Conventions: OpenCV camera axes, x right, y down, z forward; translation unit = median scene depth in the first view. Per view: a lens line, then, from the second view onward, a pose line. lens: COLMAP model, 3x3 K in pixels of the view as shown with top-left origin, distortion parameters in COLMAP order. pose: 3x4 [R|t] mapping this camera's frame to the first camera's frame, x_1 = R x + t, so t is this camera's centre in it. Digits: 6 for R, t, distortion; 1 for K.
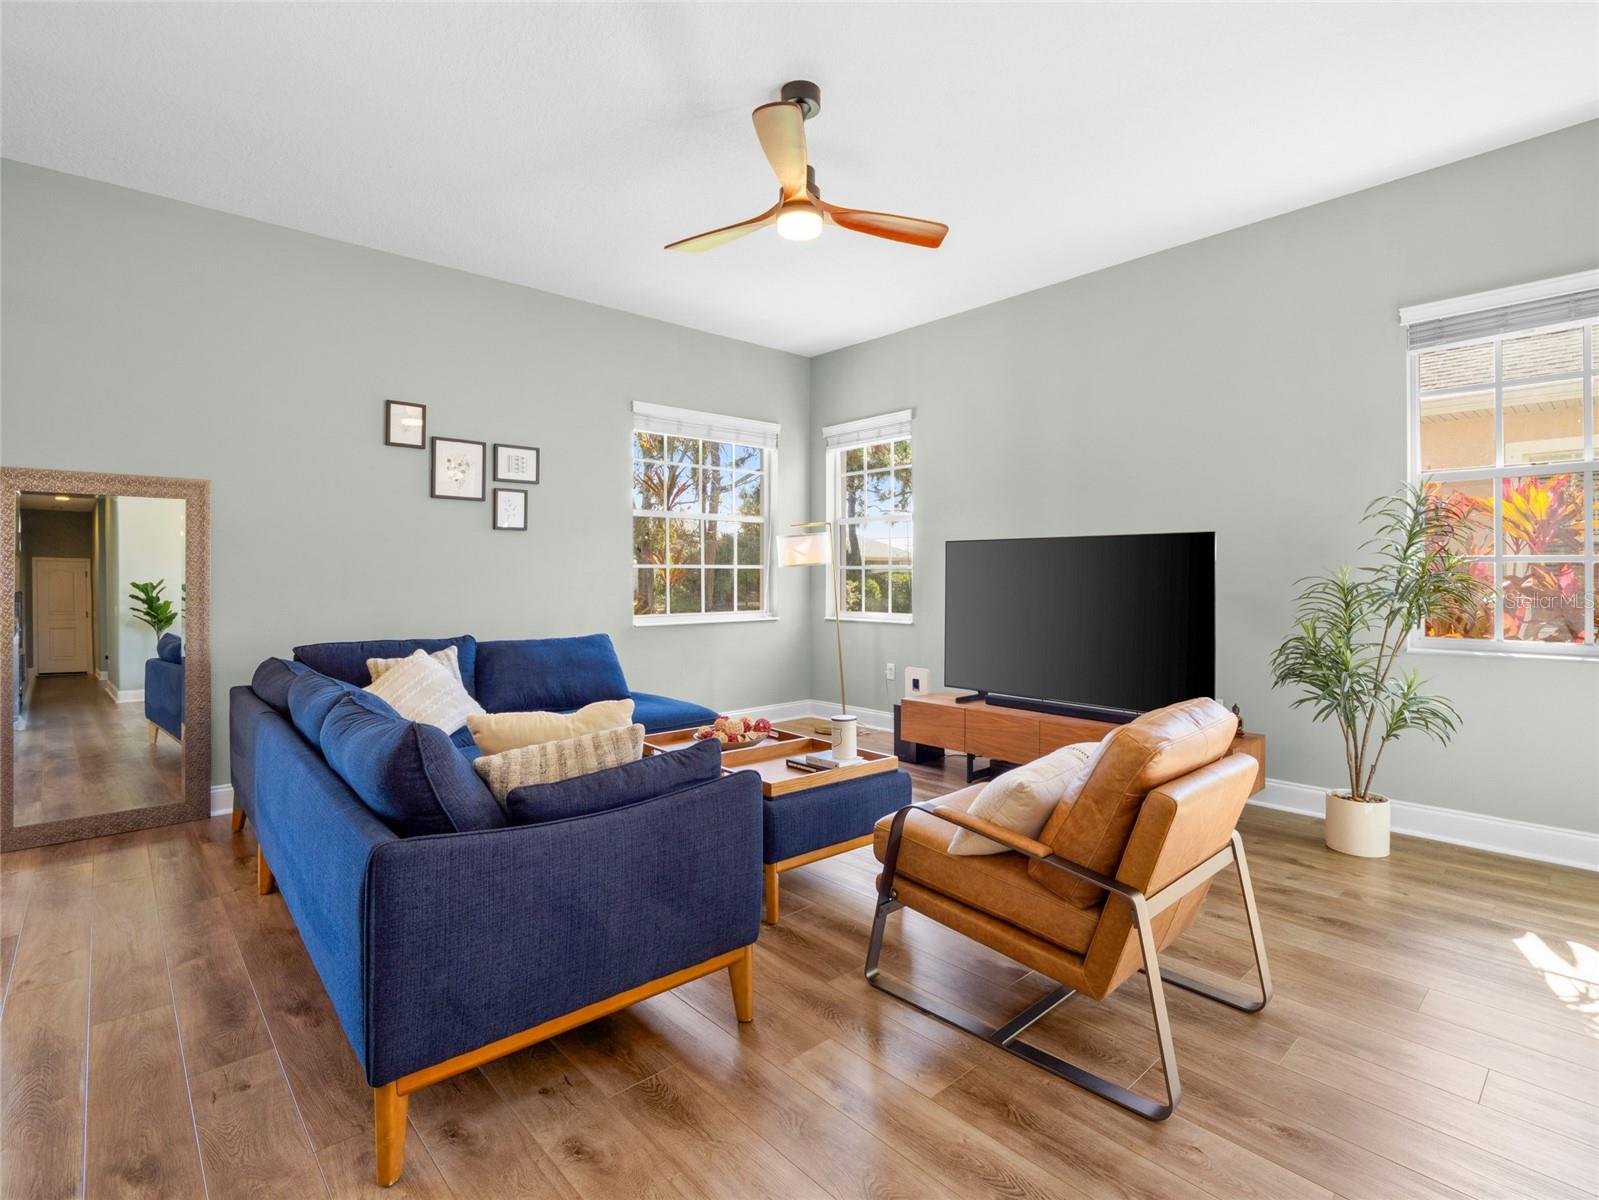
lens RADIAL K [[772.9, 0, 799.7], [0, 772.9, 577.3], [0, 0, 1]] dist [-0.012767, -0.000972]
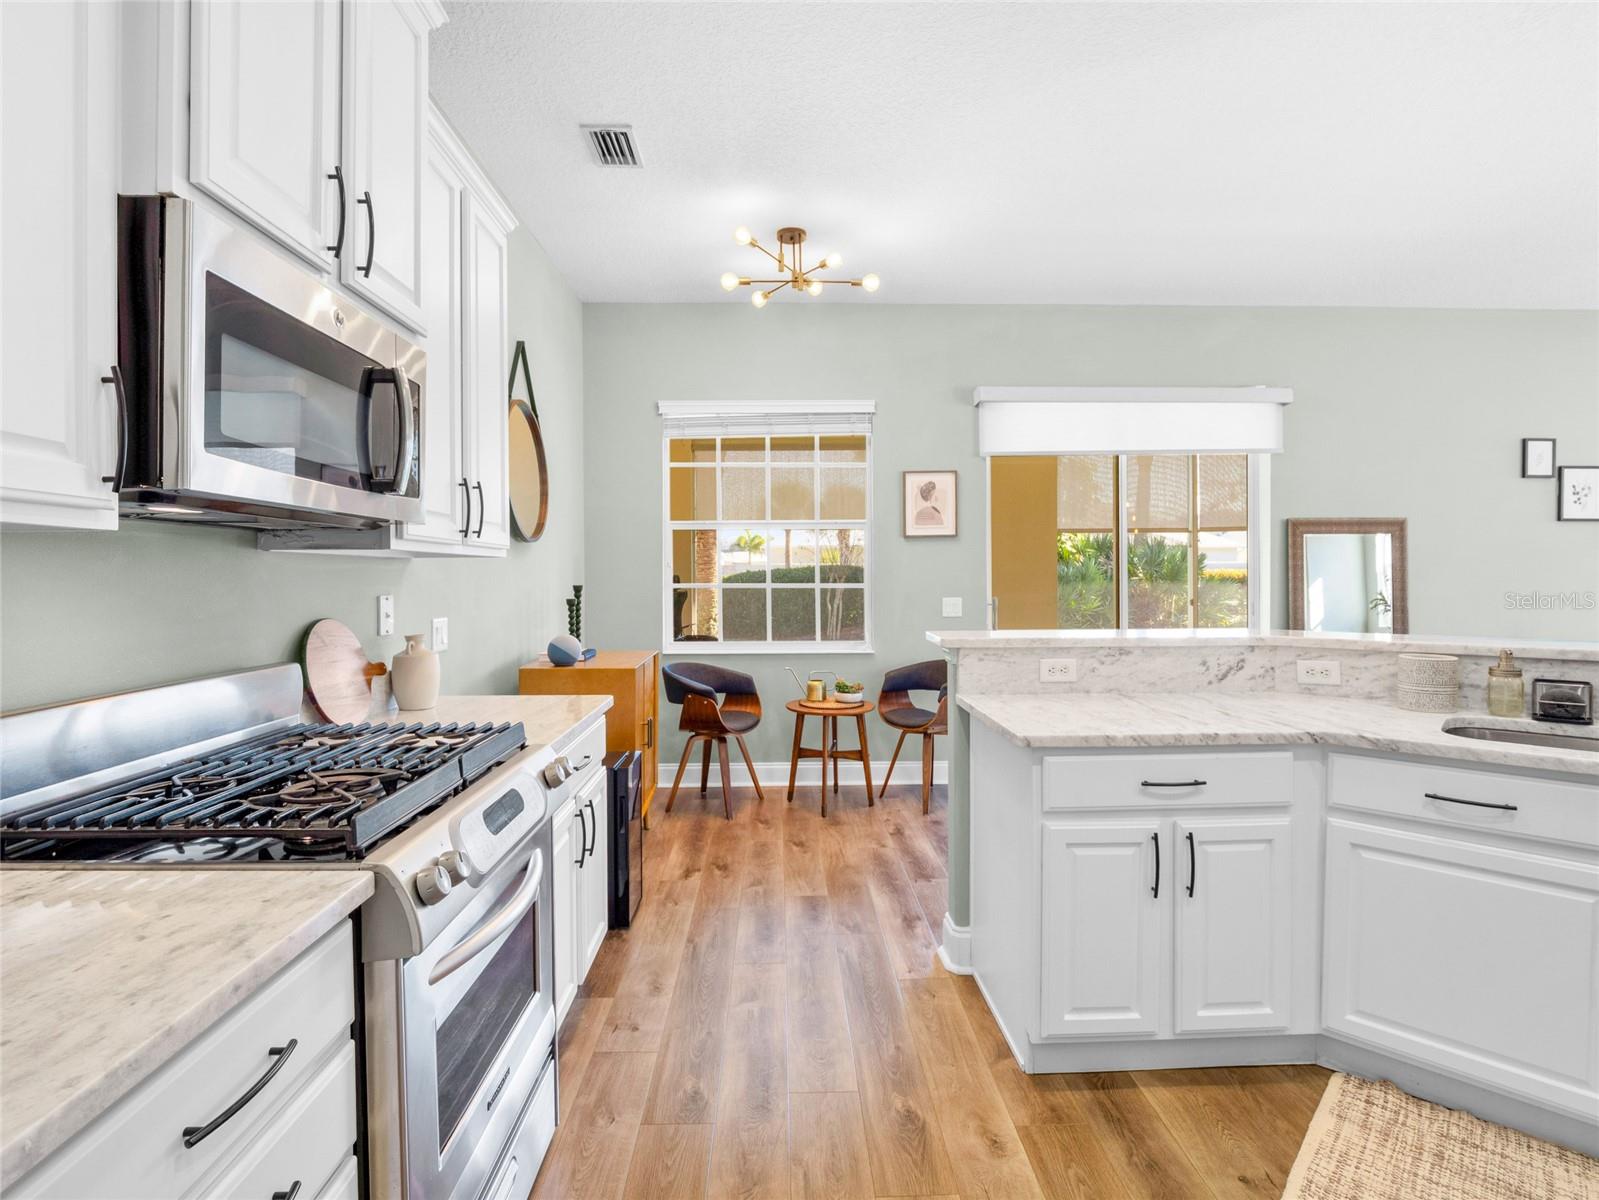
lens RADIAL K [[782.1, 0, 801.2], [0, 782.1, 579.9], [0, 0, 1]] dist [-0.013191, 0.000596]
pose [[0.760641, -0.001242, -0.649171, -0.776408], [0.004164, 0.999987, 0.002967, -0.034496], [0.649159, -0.004960, 0.760636, -0.745410]]
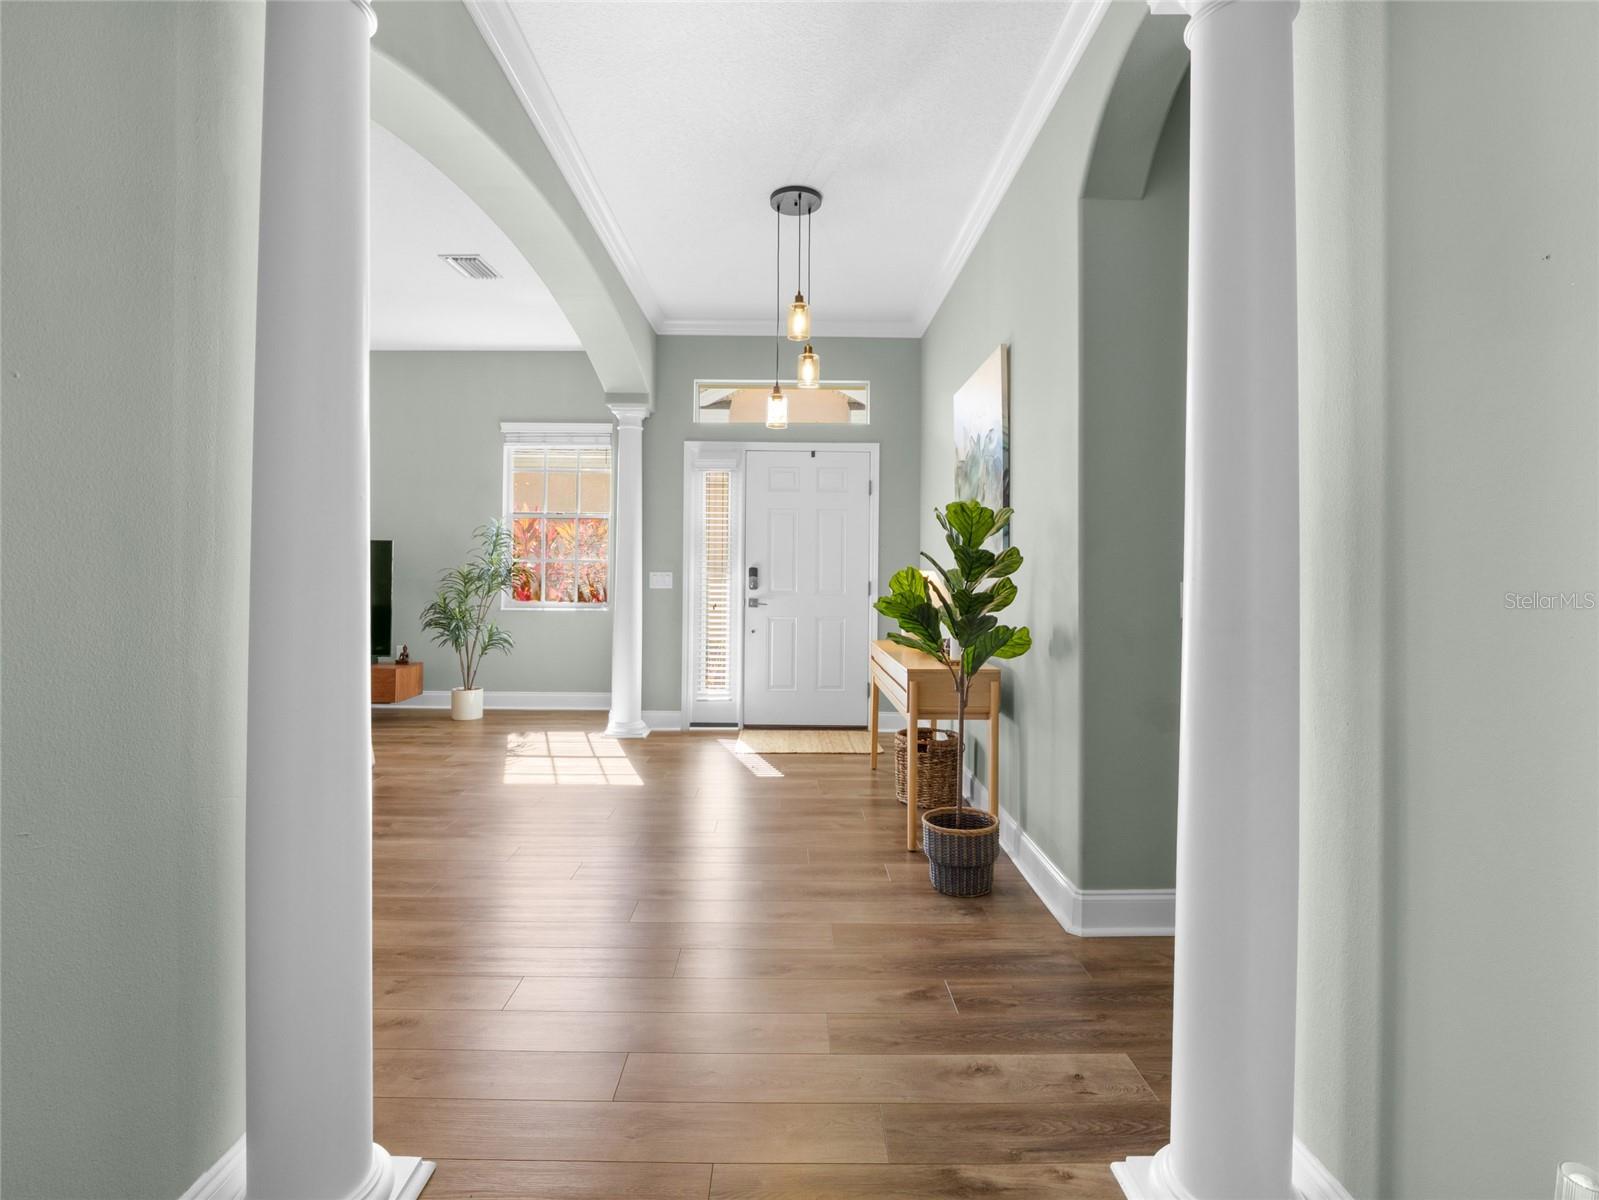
lens RADIAL K [[775.6, 0, 798.5], [0, 775.6, 561.8], [0, 0, 1]] dist [-0.011048, -0.000572]
pose [[0.662401, 0.012355, 0.749048, -0.130822], [-0.005849, 0.999919, -0.011320, 0.000038], [-0.749127, 0.003117, 0.662419, -0.796812]]
